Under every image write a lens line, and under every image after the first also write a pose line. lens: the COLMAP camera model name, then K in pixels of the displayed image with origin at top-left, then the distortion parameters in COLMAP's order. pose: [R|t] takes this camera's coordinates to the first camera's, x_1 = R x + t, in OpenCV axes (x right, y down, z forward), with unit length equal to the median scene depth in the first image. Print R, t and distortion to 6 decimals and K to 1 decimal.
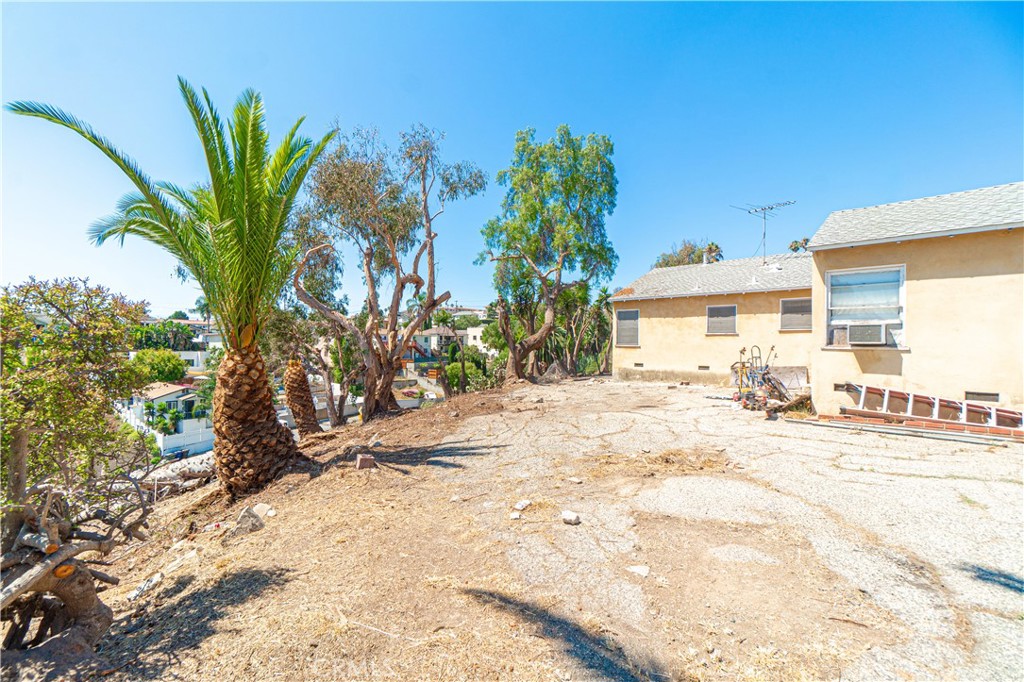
lens RADIAL K [[459.7, 0, 512.0], [0, 459.7, 341.0], [0, 0, 1]] dist [0.001406, 0.000070]
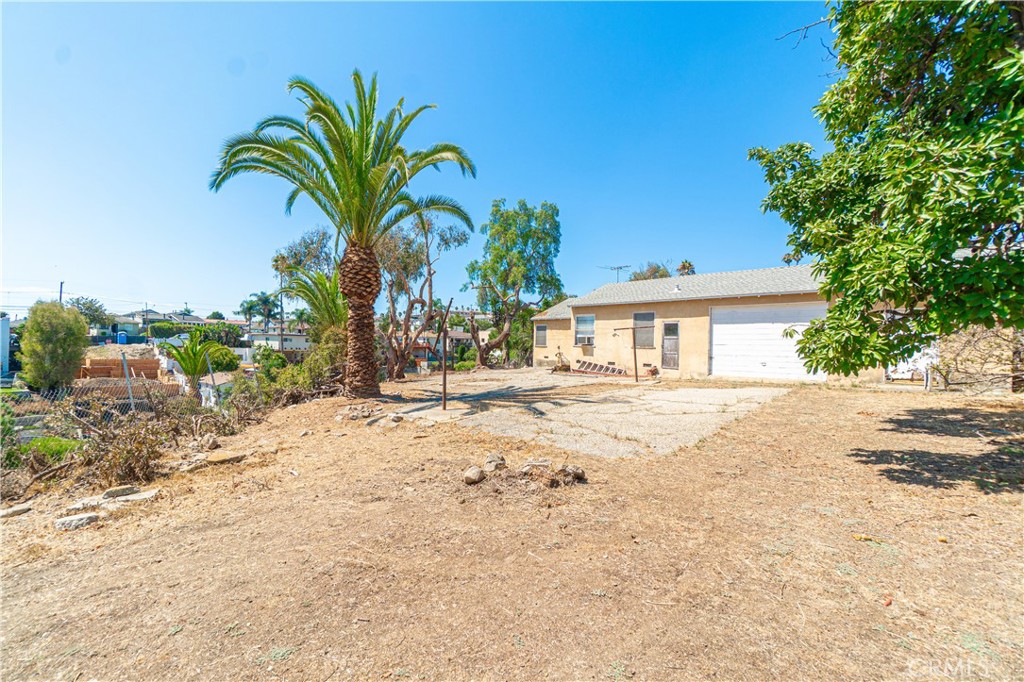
lens RADIAL K [[429.8, 0, 512.0], [0, 429.8, 341.0], [0, 0, 1]] dist [-0.000123, -0.000010]
pose [[0.999676, 0.015421, -0.020266, 0.111116], [-0.015554, 0.999859, -0.006407, 0.002466], [0.020164, 0.006720, 0.999774, -0.378065]]
